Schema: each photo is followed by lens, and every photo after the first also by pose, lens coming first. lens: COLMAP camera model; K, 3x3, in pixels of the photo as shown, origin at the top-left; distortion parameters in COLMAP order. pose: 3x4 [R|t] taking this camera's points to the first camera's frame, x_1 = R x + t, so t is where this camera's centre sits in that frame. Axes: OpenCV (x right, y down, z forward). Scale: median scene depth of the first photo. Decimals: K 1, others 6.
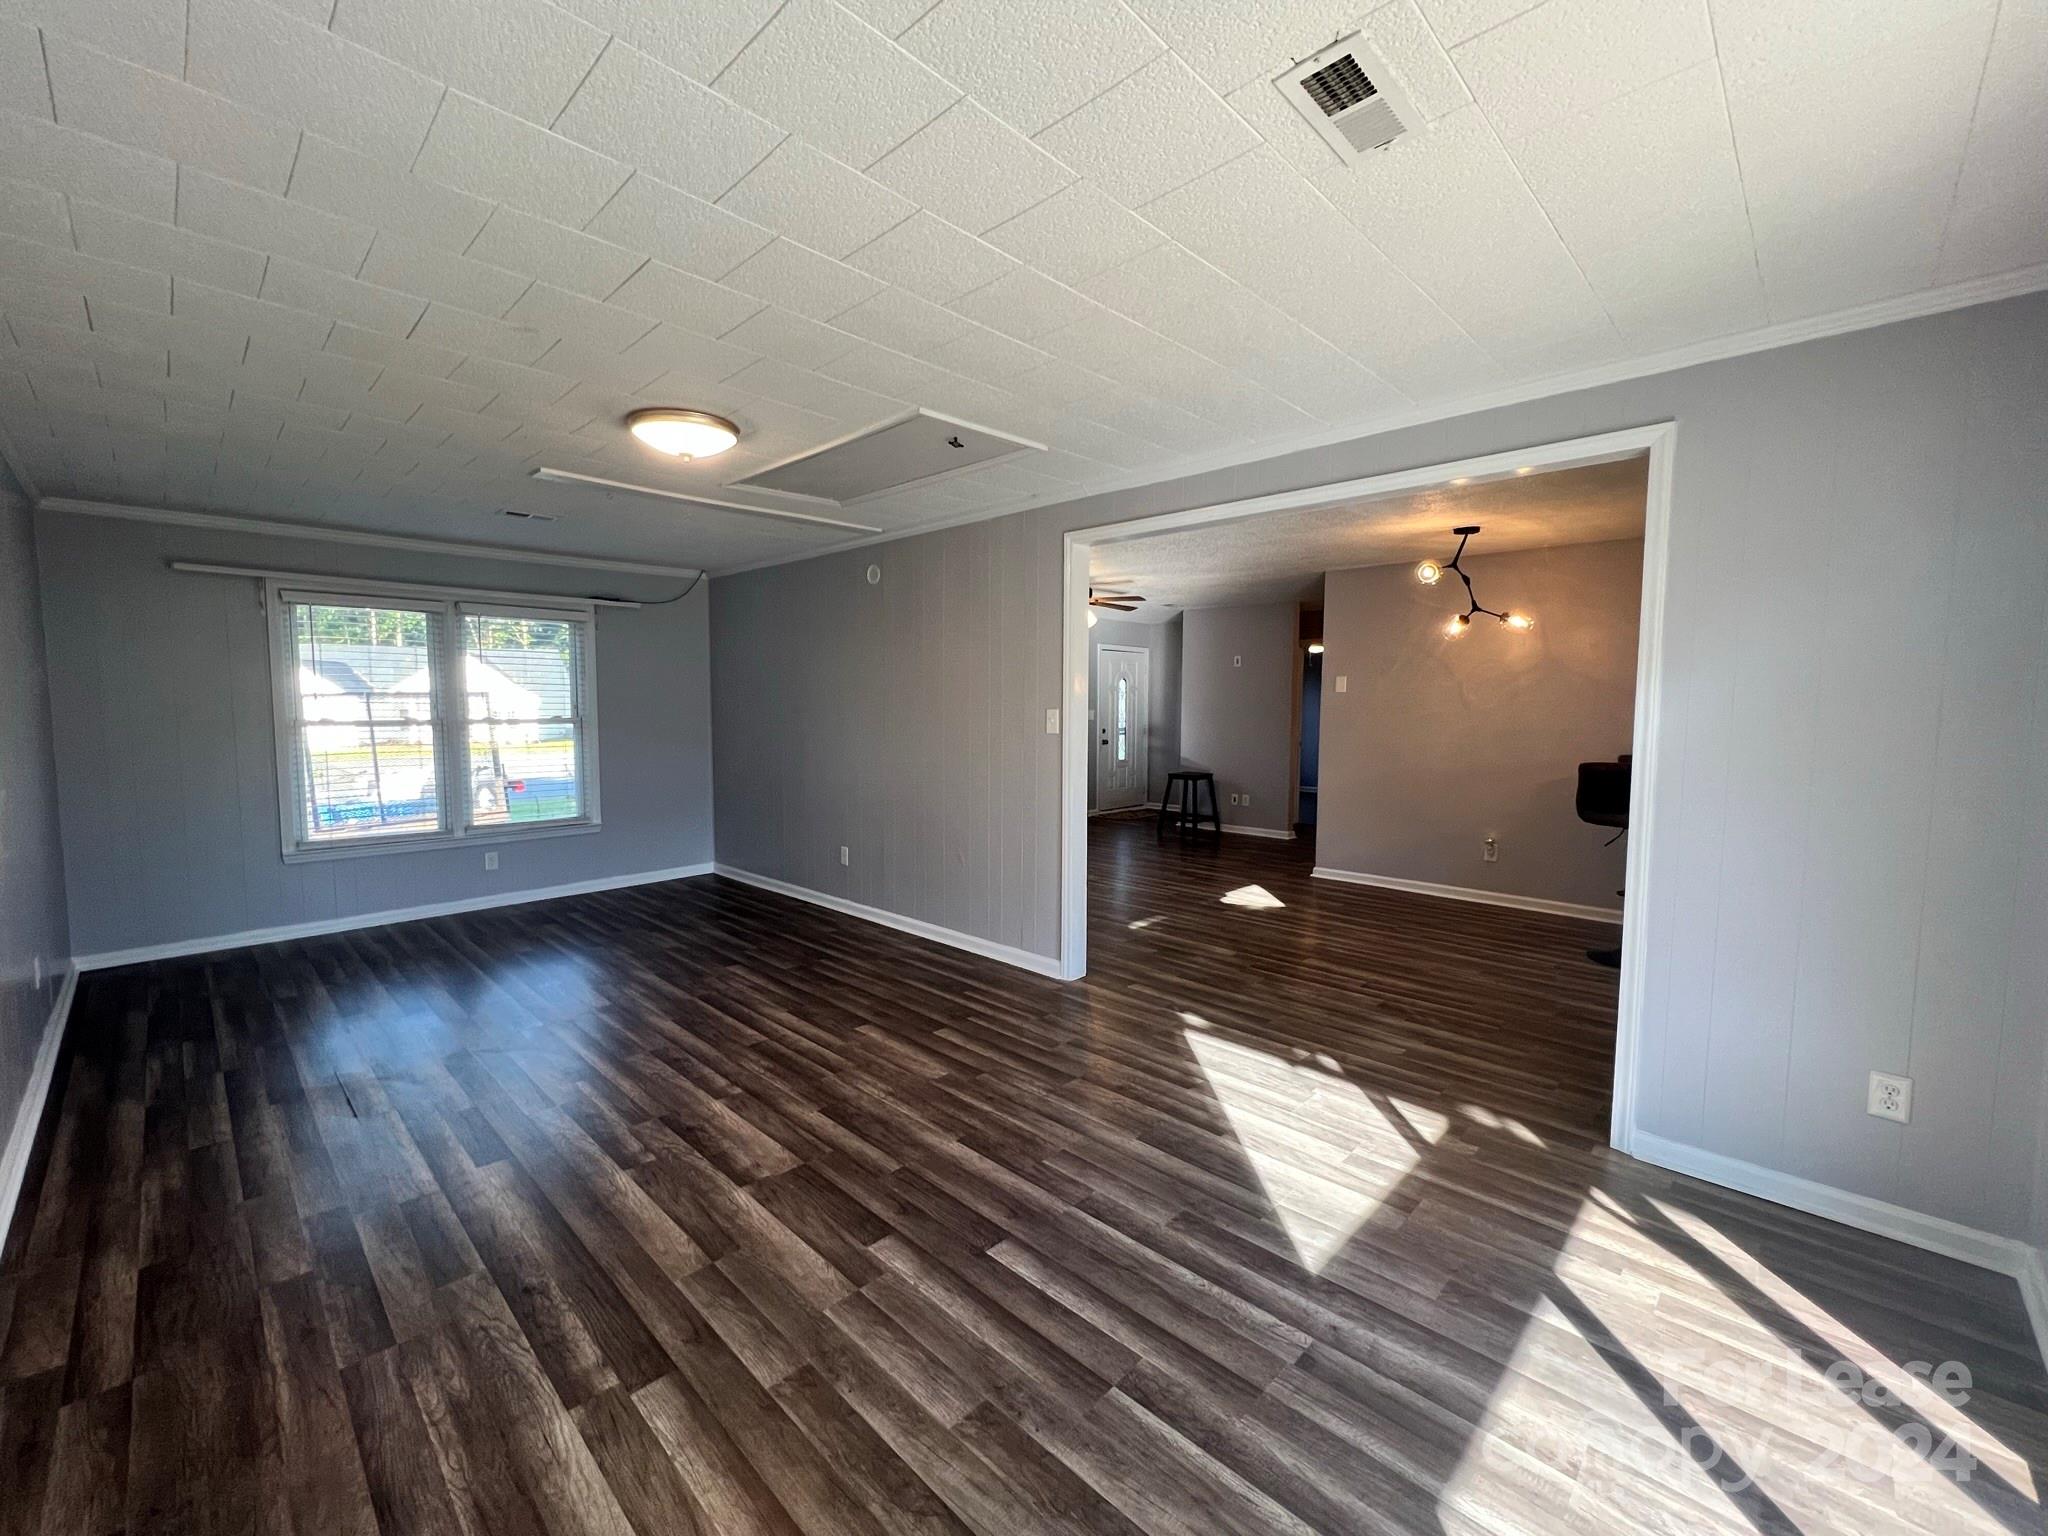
lens RADIAL K [[836.2, 0, 1025.9], [0, 836.2, 767.4], [0, 0, 1]] dist [-0.002784, 0.000607]
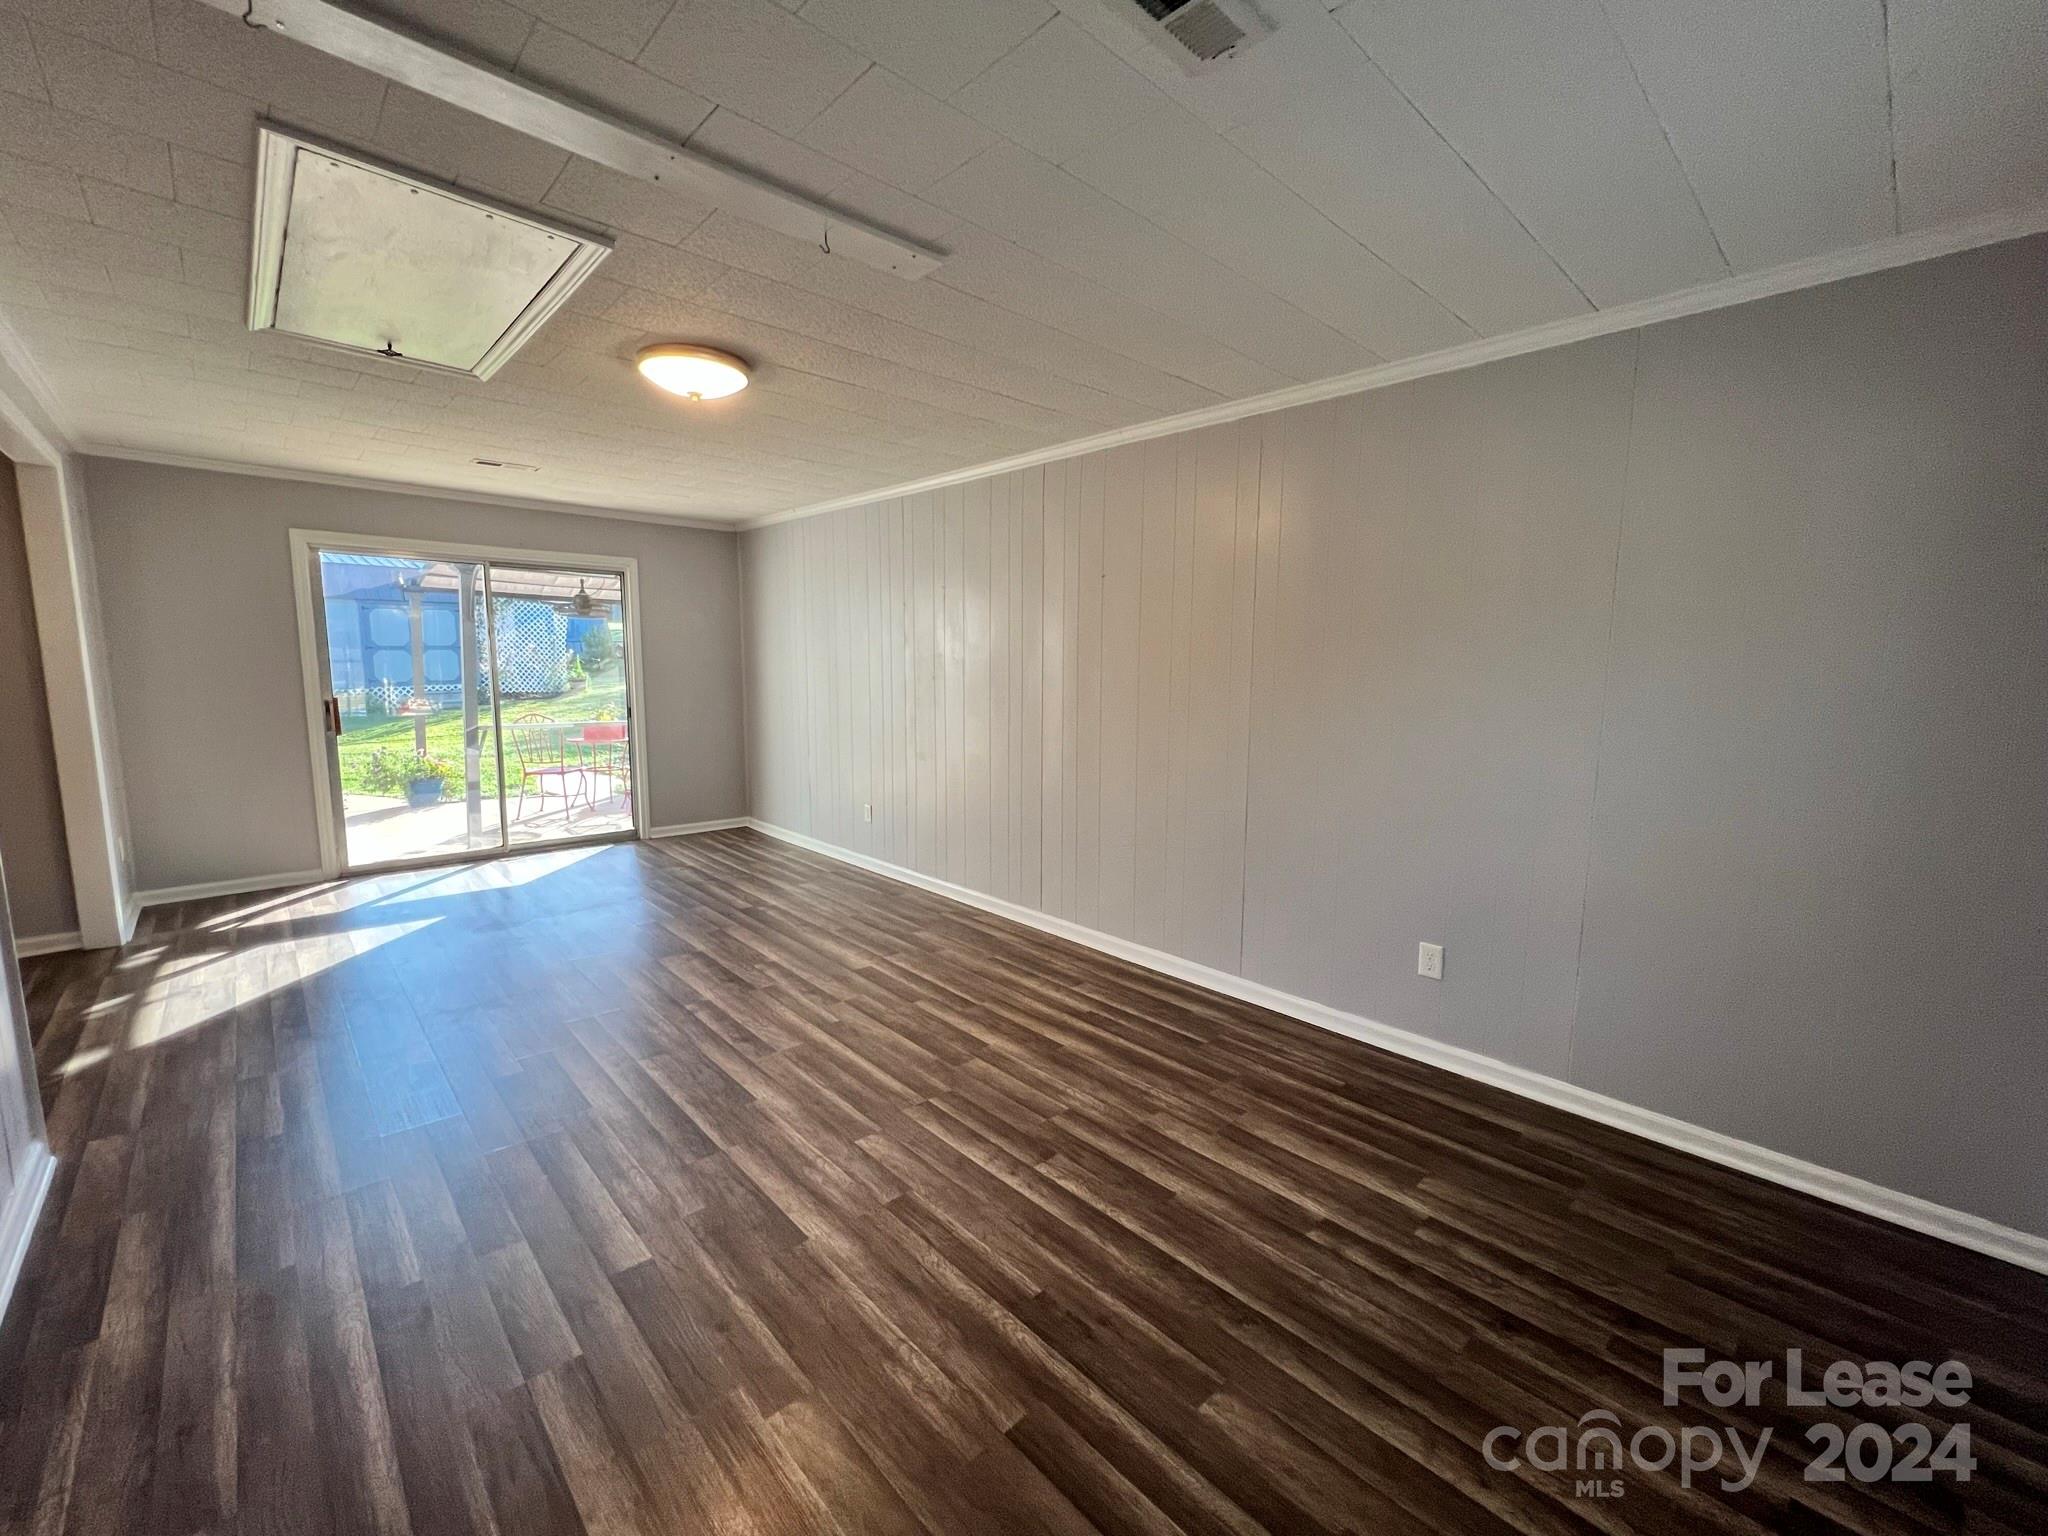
lens RADIAL K [[836.2, 0, 1025.9], [0, 836.2, 767.4], [0, 0, 1]] dist [-0.002784, 0.000607]
pose [[-0.998836, -0.020854, 0.043495, -0.867076], [-0.011302, 0.977793, 0.209267, -0.164380], [-0.046893, 0.208532, -0.976891, 2.078251]]
